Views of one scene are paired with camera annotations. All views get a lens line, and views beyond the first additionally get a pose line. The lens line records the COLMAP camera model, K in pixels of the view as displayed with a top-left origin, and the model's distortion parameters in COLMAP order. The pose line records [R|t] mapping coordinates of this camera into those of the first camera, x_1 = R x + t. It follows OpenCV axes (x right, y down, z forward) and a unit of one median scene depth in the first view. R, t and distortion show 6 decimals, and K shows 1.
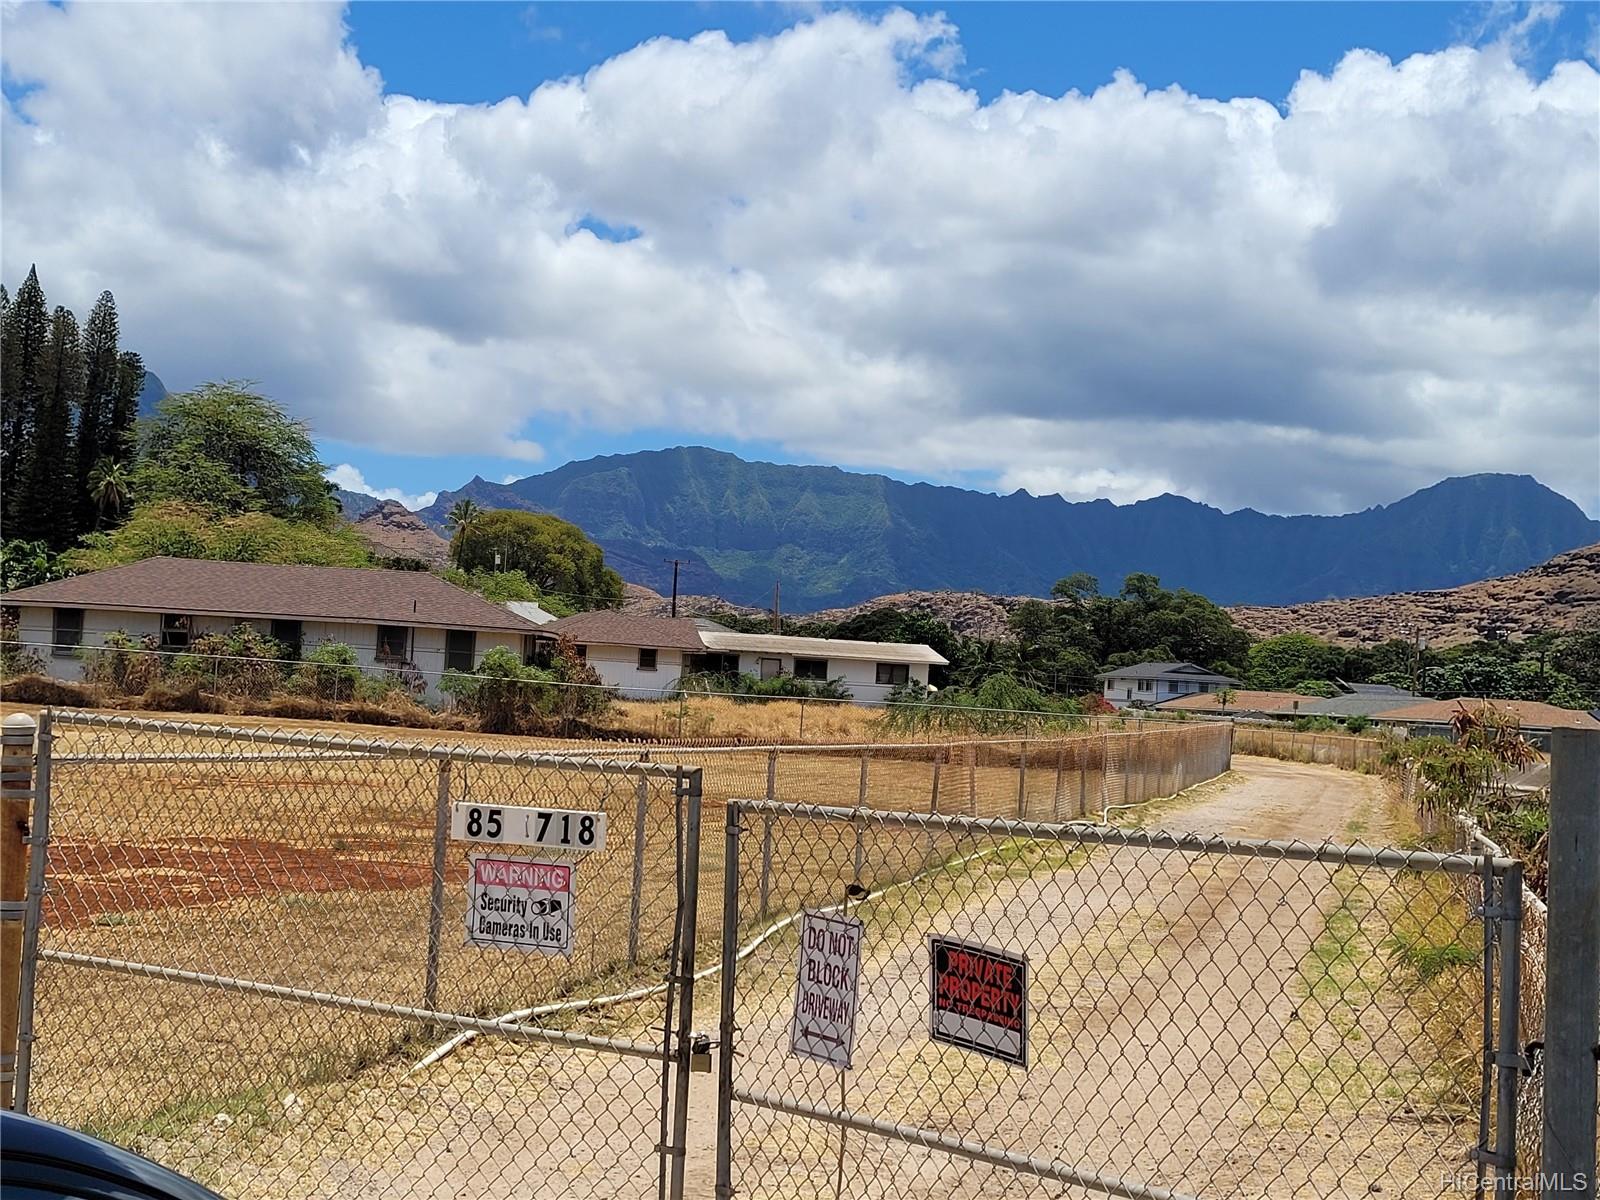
lens RADIAL K [[1455.1, 0, 802.9], [0, 1455.1, 662.0], [0, 0, 1]] dist [0.037388, -0.004920]
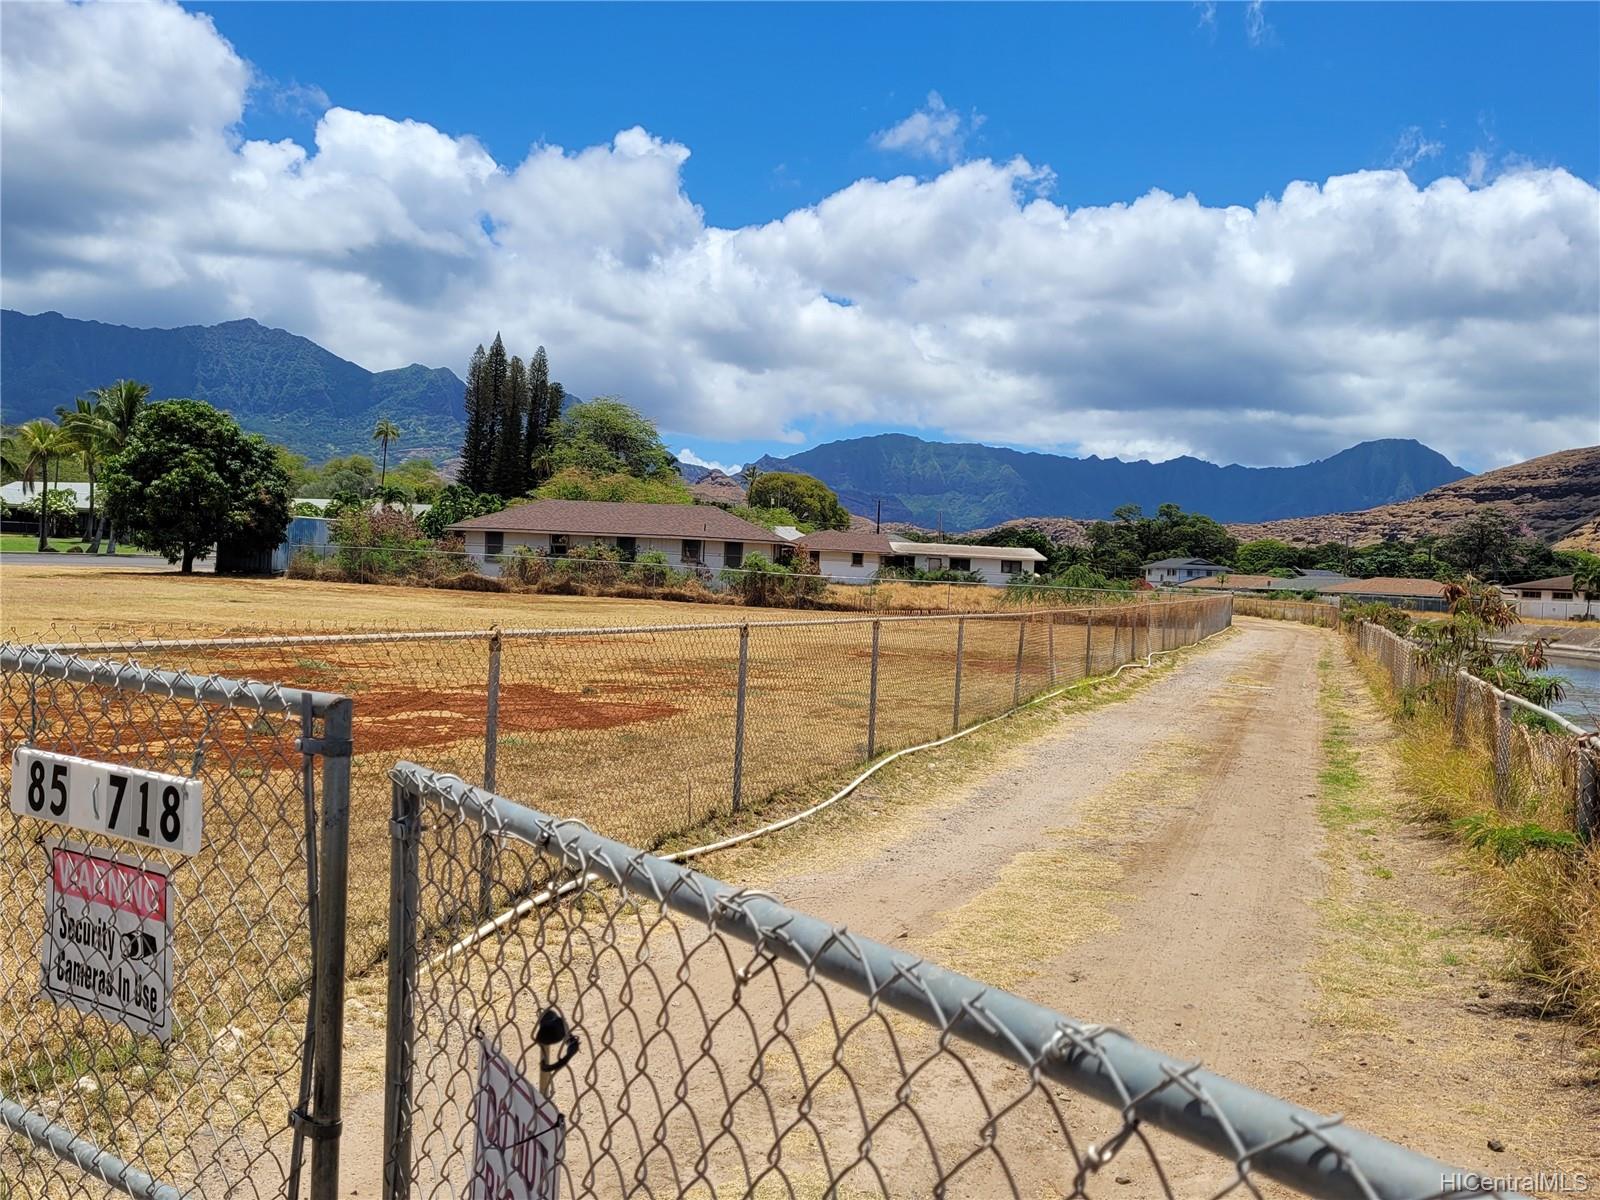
lens RADIAL K [[1184.5, 0, 804.4], [0, 1184.5, 588.9], [0, 0, 1]] dist [0.050898, -0.009004]
pose [[0.996694, -0.010974, -0.080502, -0.064930], [0.013621, 0.999382, 0.032414, -0.013933], [0.080097, -0.033403, 0.996227, -0.346383]]
